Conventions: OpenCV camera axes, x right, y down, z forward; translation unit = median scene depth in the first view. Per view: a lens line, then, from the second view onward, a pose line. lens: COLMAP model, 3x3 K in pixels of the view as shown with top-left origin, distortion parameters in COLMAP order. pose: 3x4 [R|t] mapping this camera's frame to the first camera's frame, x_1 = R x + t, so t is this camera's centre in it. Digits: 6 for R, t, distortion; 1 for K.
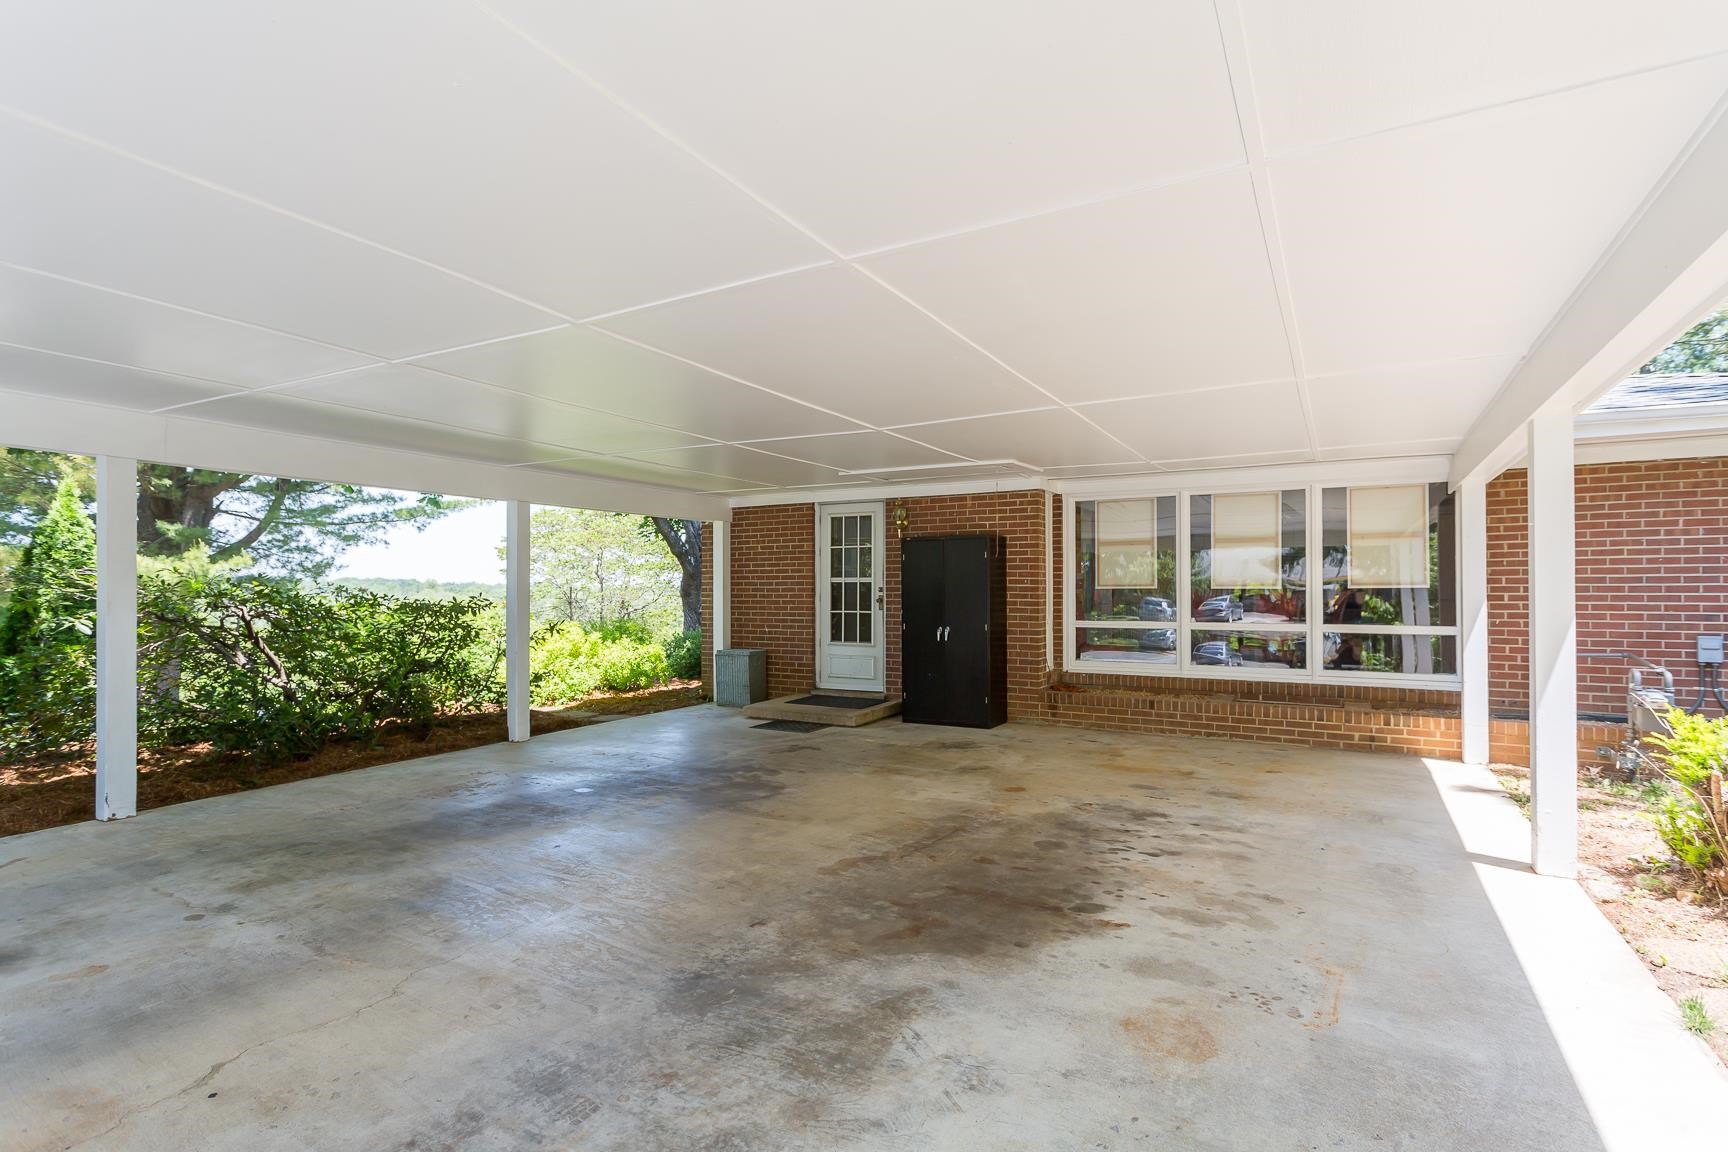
lens RADIAL K [[834.0, 0, 864.0], [0, 834.0, 576.0], [0, 0, 1]] dist [0.003664, 0.000666]
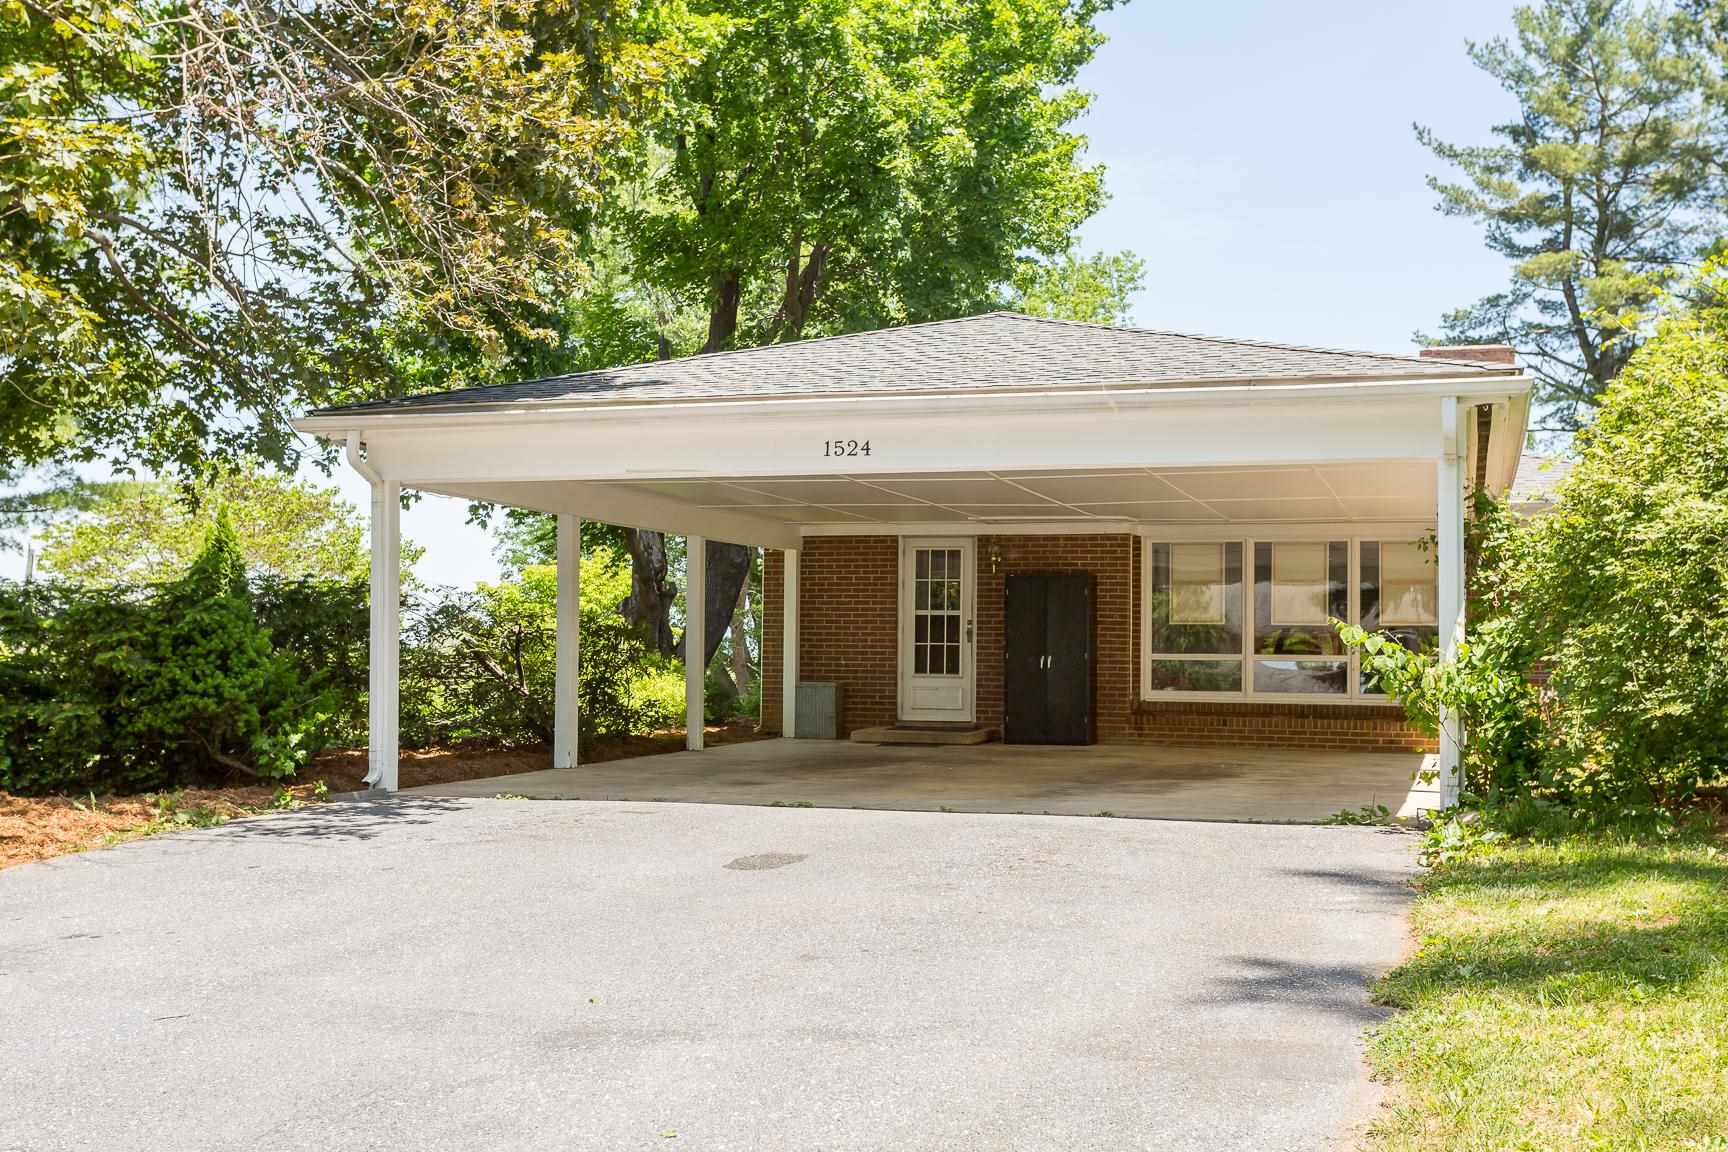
lens RADIAL K [[1933.3, 0, 864.0], [0, 1933.3, 576.0], [0, 0, 1]] dist [0.080124, -0.001478]
pose [[0.974846, 0.022154, 0.221777, -0.641124], [-0.016595, 0.999500, -0.026896, 0.025508], [-0.222262, 0.022539, 0.974726, -1.309153]]
